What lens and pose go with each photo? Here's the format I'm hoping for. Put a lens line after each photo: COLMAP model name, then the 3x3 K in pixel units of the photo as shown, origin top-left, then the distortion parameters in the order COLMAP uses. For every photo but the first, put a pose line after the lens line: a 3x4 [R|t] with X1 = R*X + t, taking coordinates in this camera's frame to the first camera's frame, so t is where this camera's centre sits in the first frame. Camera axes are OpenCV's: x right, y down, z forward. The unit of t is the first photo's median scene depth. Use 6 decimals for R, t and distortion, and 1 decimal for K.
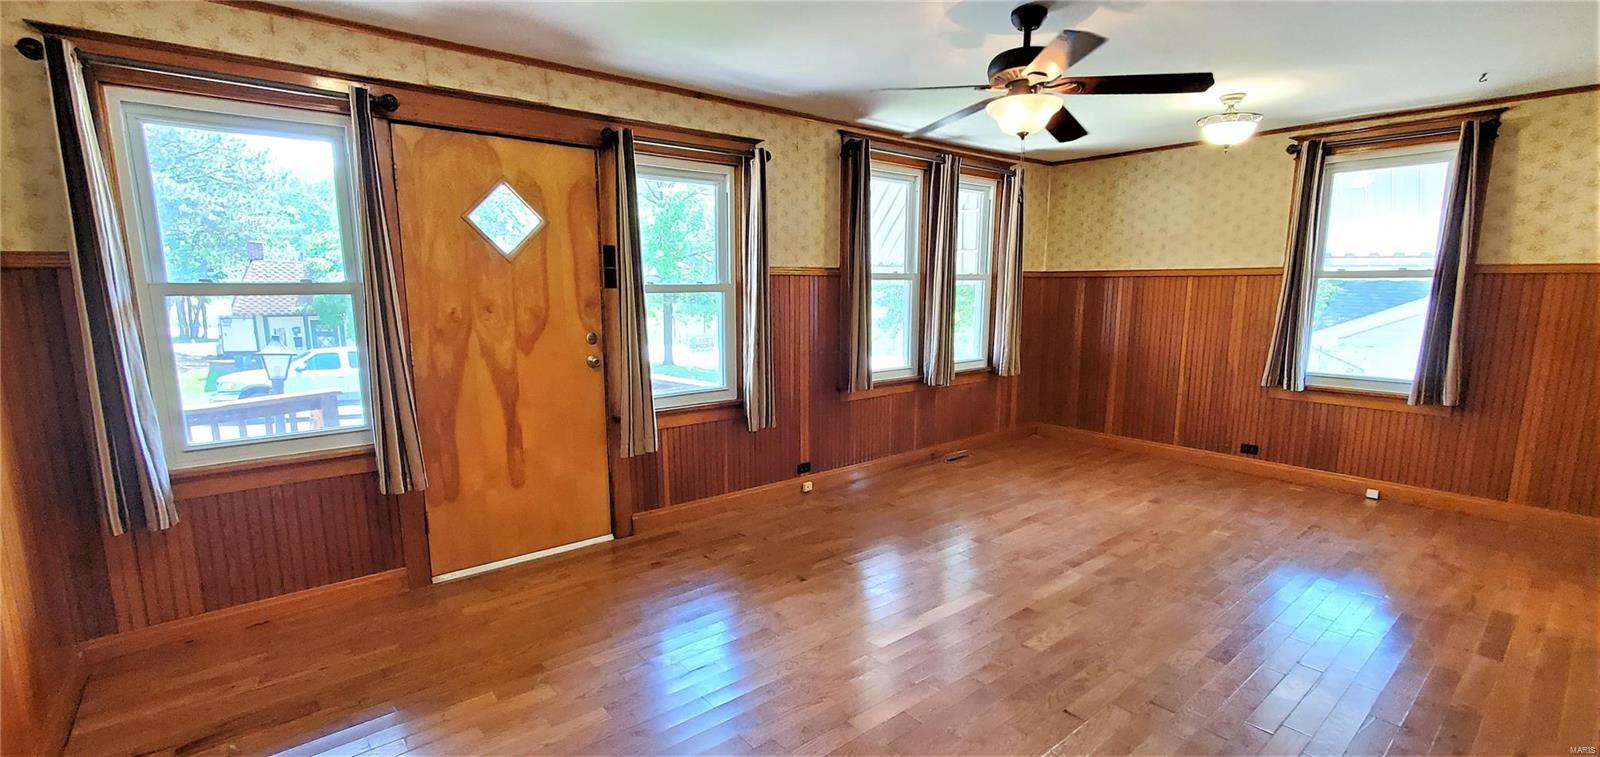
lens RADIAL K [[685.6, 0, 797.8], [0, 685.6, 401.6], [0, 0, 1]] dist [-0.001587, -0.000256]
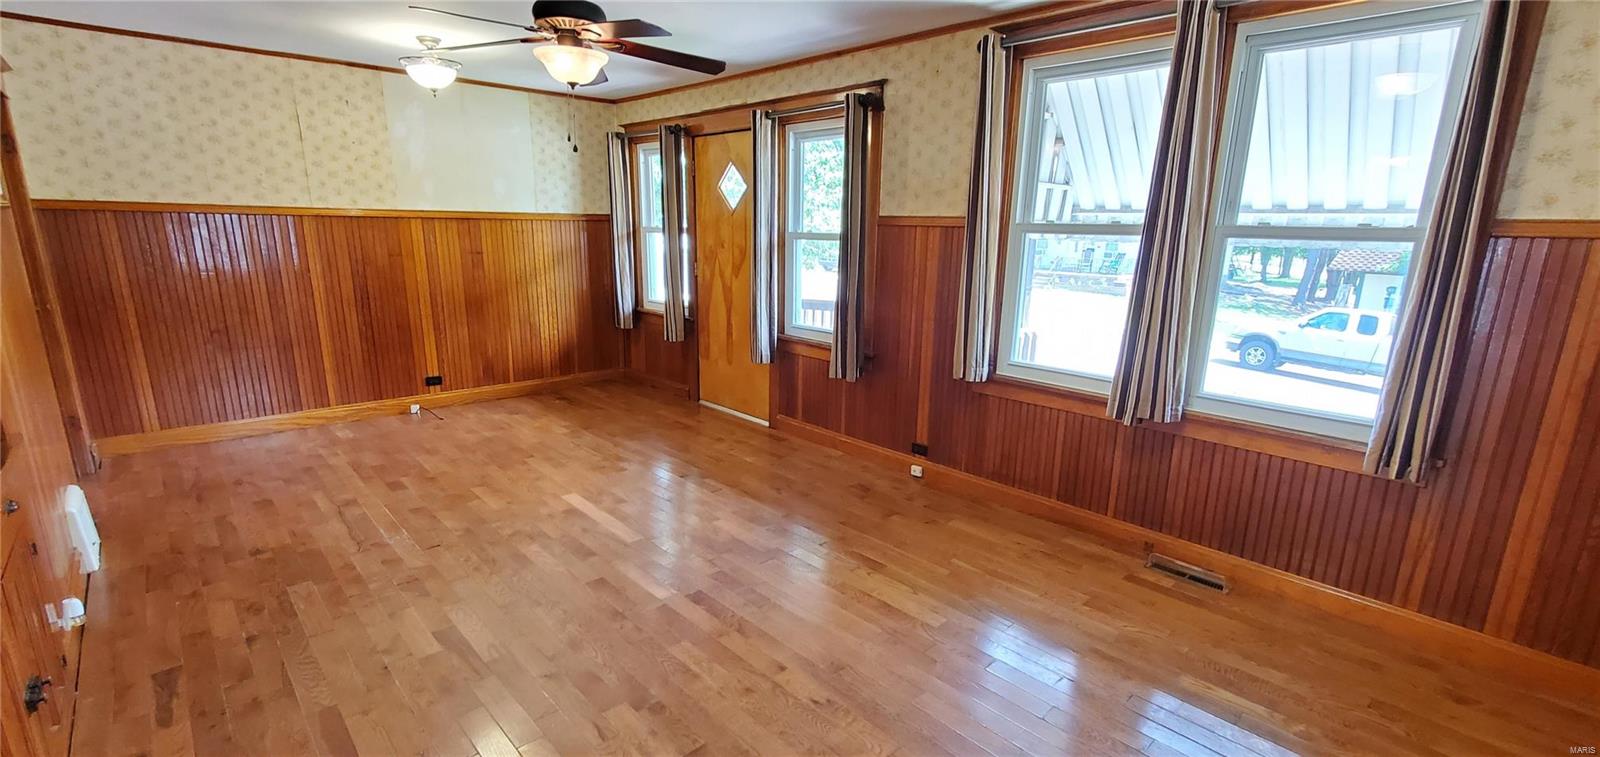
lens RADIAL K [[696.1, 0, 798.6], [0, 696.1, 401.6], [0, 0, 1]] dist [-0.001075, -0.000464]
pose [[0.063055, 0.247294, -0.966887, 0.961343], [-0.189032, 0.954237, 0.231731, -0.157409], [0.979944, 0.168161, 0.106916, 0.848380]]
